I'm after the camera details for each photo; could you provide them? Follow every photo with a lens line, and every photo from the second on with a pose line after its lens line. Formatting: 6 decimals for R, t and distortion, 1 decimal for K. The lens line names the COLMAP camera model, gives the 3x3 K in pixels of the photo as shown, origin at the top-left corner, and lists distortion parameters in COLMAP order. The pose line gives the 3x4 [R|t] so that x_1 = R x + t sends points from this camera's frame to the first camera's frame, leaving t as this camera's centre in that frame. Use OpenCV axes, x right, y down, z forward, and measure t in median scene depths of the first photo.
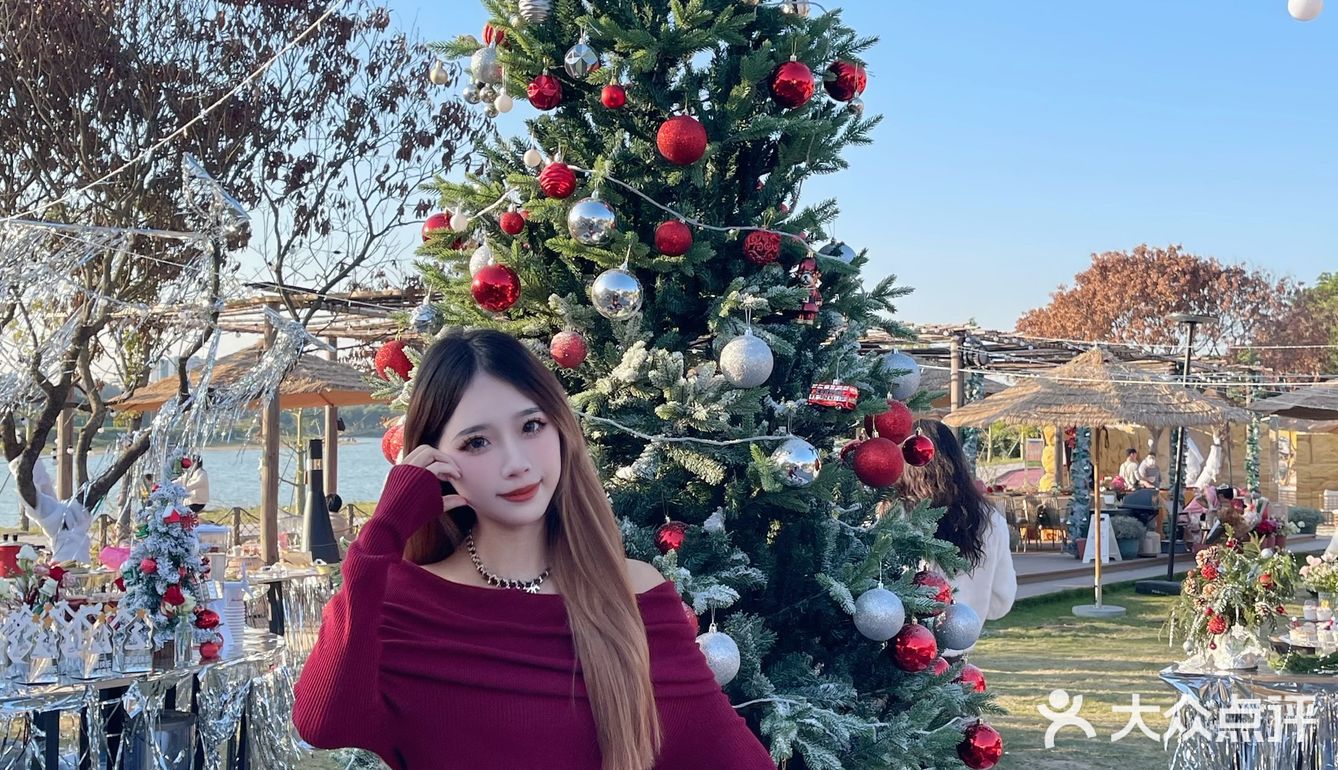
lens RADIAL K [[1973.3, 0, 672.4], [0, 1973.3, 377.2], [0, 0, 1]] dist [0.157151, 0.000000]
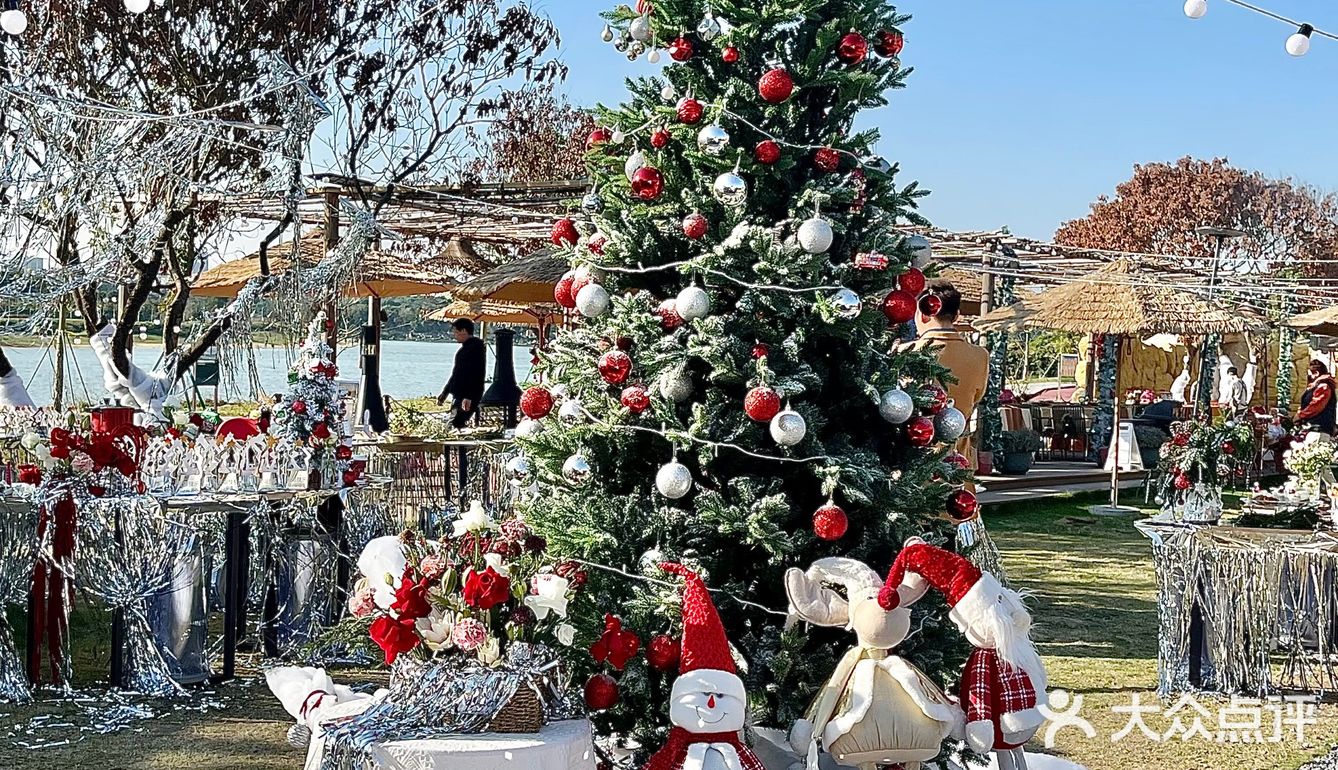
lens RADIAL K [[1967.9, 0, 634.7], [0, 1967.9, 420.0], [0, 0, 1]] dist [0.125445, 0.000000]
pose [[0.999009, 0.029733, -0.033132, -0.037784], [-0.027299, 0.997057, 0.071635, 0.022826], [0.035164, -0.070659, 0.996881, -0.426808]]
